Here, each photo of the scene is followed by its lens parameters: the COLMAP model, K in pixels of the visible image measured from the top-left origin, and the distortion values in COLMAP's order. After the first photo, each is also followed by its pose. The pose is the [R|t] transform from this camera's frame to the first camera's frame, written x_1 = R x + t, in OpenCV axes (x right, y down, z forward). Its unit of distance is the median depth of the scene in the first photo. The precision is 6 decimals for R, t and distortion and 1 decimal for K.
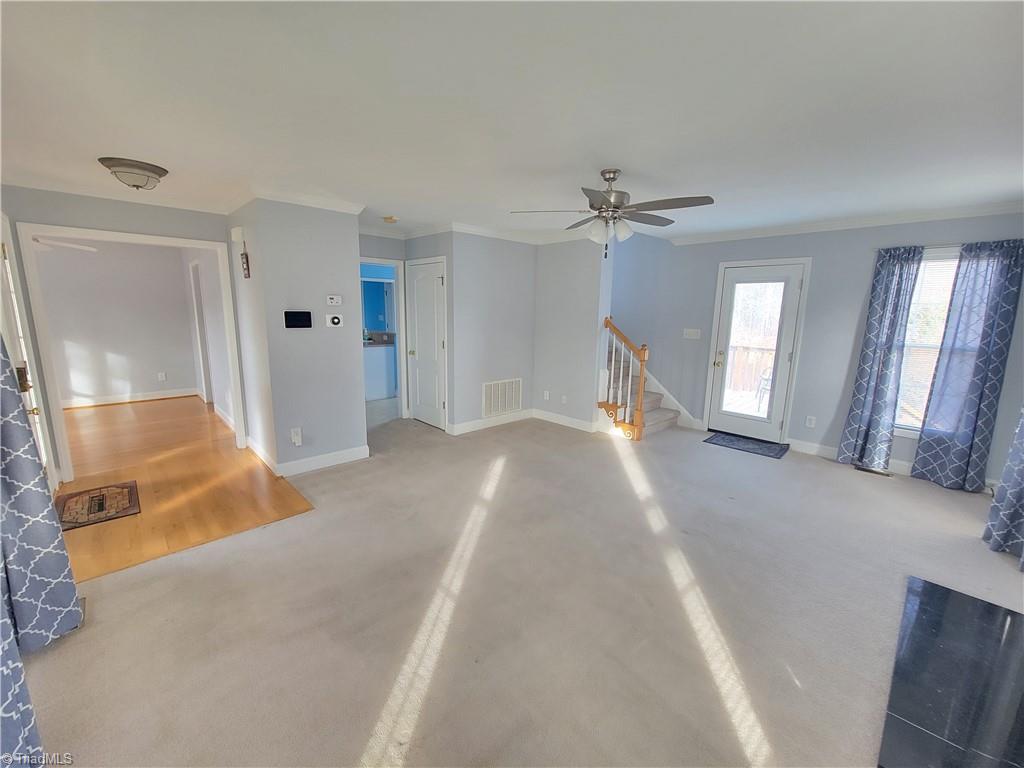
lens RADIAL K [[417.9, 0, 513.3], [0, 417.9, 384.1], [0, 0, 1]] dist [-0.000251, 0.000082]
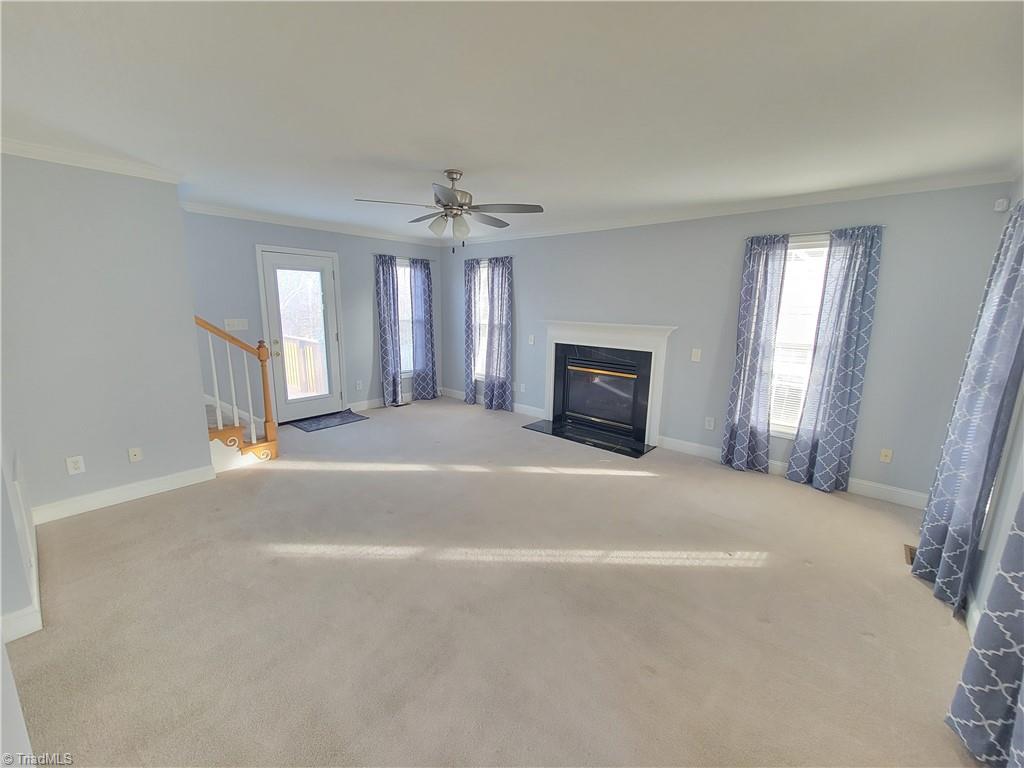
lens RADIAL K [[417.9, 0, 513.7], [0, 417.9, 386.0], [0, 0, 1]] dist [-0.000251, 0.000082]
pose [[-0.102736, -0.212540, 0.971737, -0.640525], [0.159478, 0.960749, 0.226998, -0.136696], [-0.981841, 0.178291, -0.064808, 0.694955]]
